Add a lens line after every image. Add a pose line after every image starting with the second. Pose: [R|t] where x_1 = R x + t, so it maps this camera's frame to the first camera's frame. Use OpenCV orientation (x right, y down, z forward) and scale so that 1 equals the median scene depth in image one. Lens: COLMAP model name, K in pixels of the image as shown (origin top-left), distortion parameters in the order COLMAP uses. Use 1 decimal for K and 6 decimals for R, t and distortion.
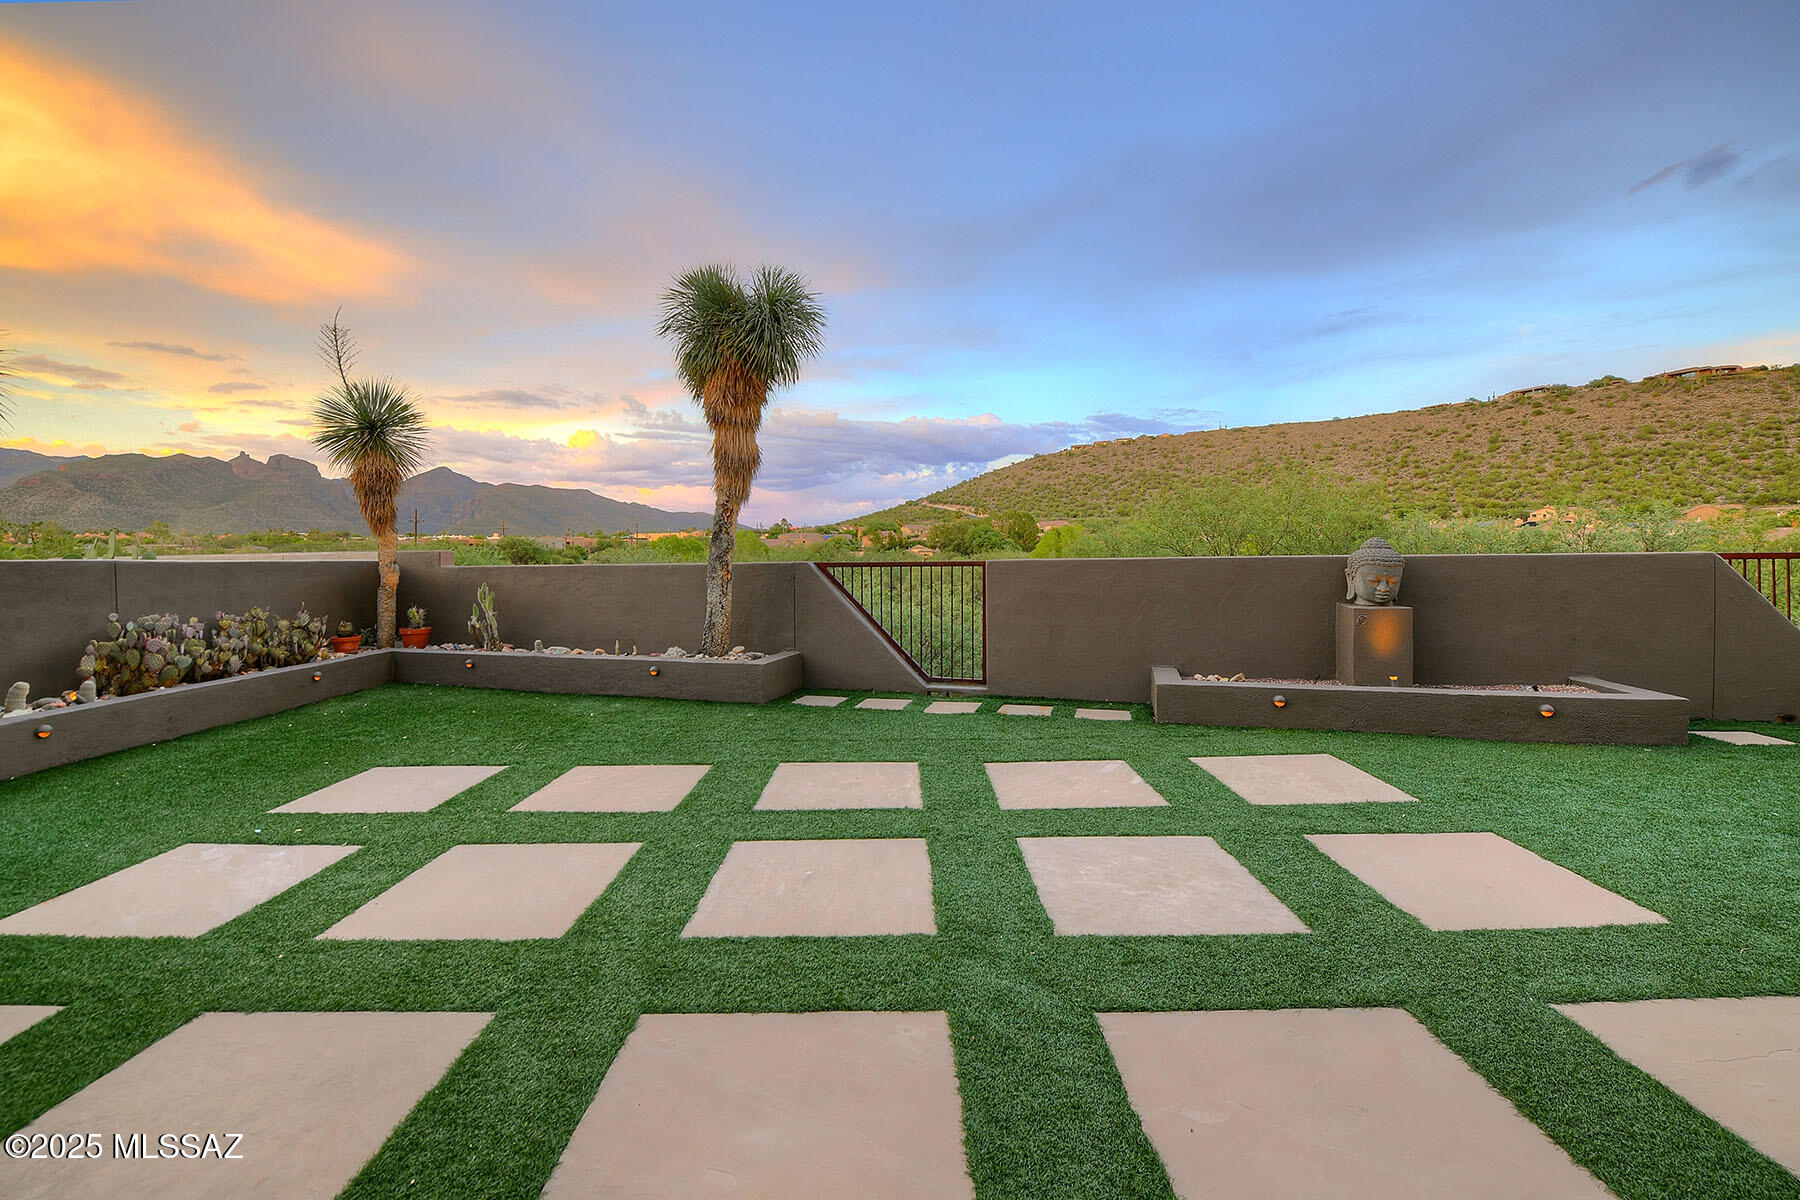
lens RADIAL K [[796.6, 0, 900.2], [0, 796.6, 545.5], [0, 0, 1]] dist [-0.012643, -0.000789]
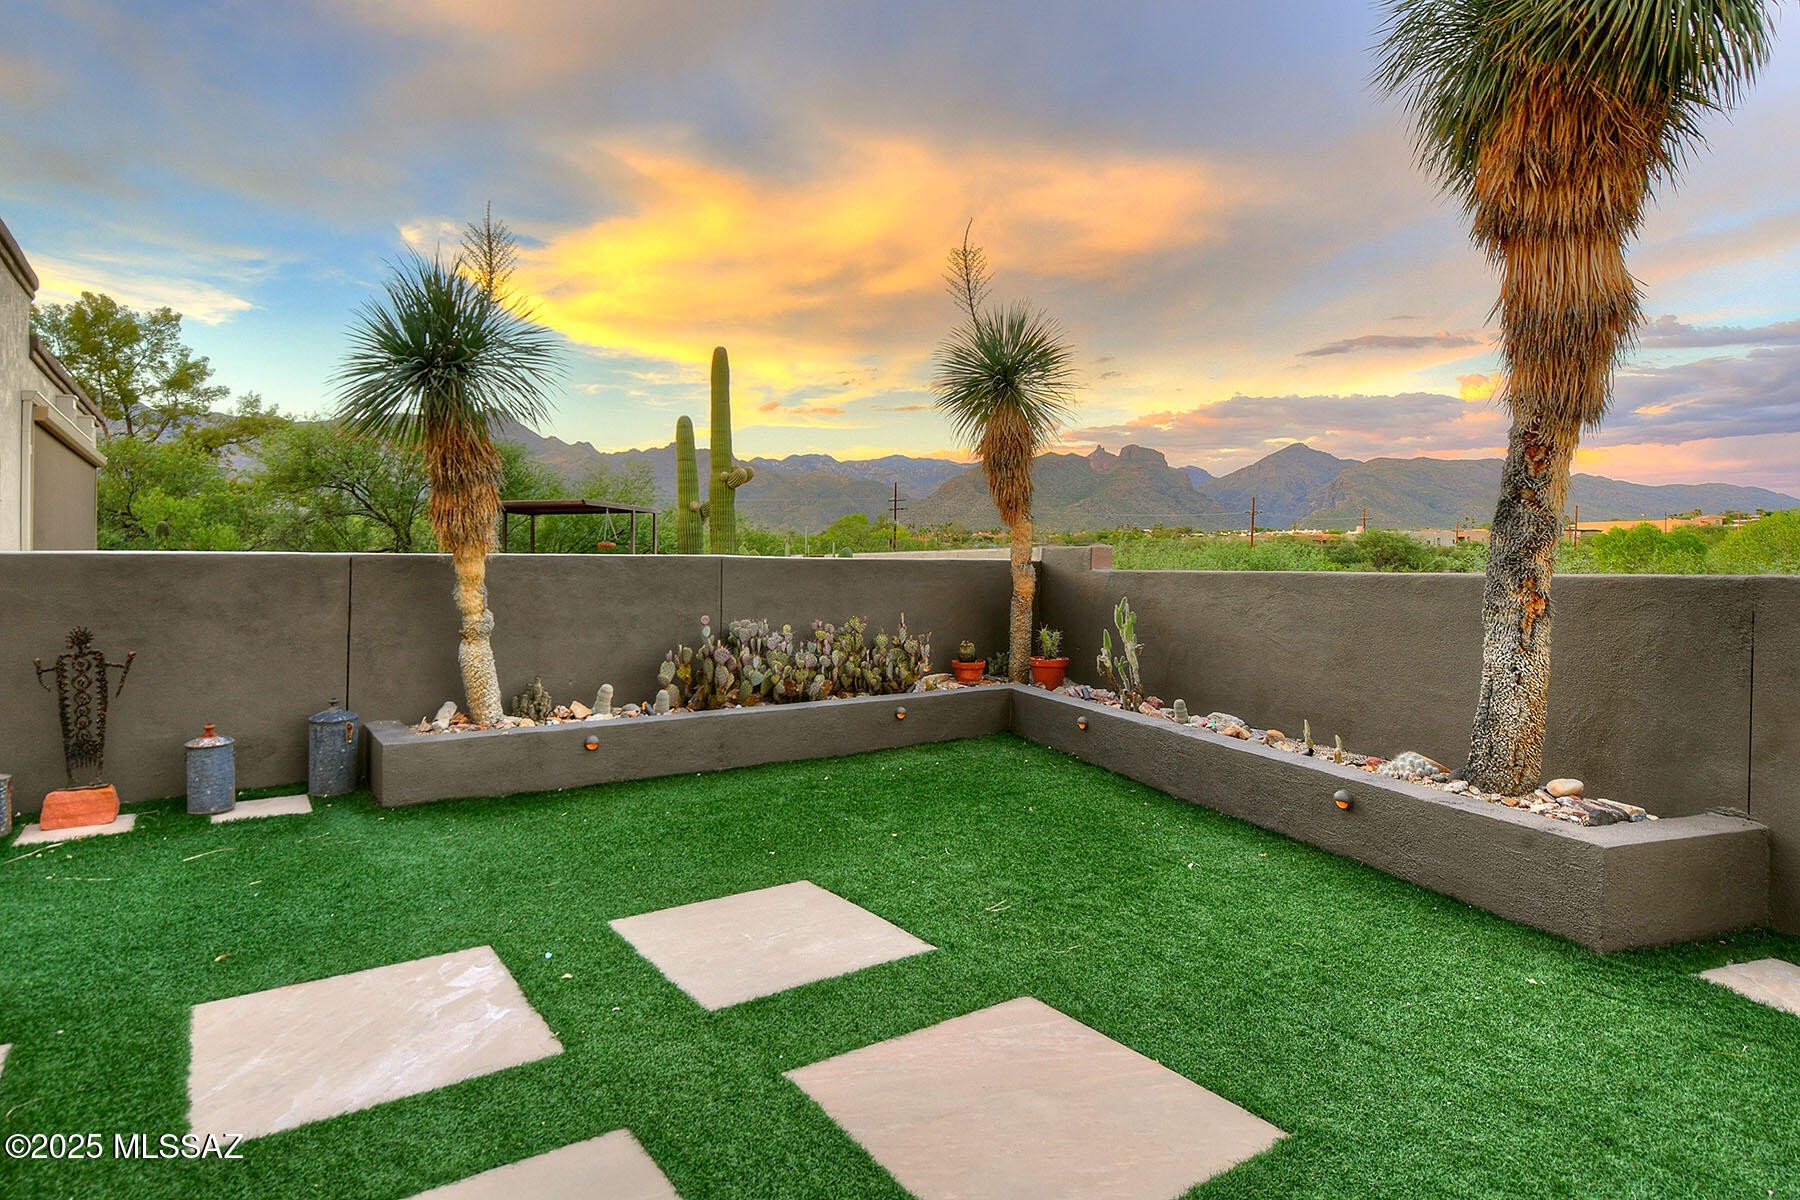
lens RADIAL K [[962.3, 0, 893.1], [0, 962.3, 568.8], [0, 0, 1]] dist [-0.006789, -0.002027]
pose [[0.547097, 0.018515, -0.836864, 0.018402], [0.002763, 0.999710, 0.023924, 0.005879], [0.837065, -0.015401, 0.546887, 0.446822]]
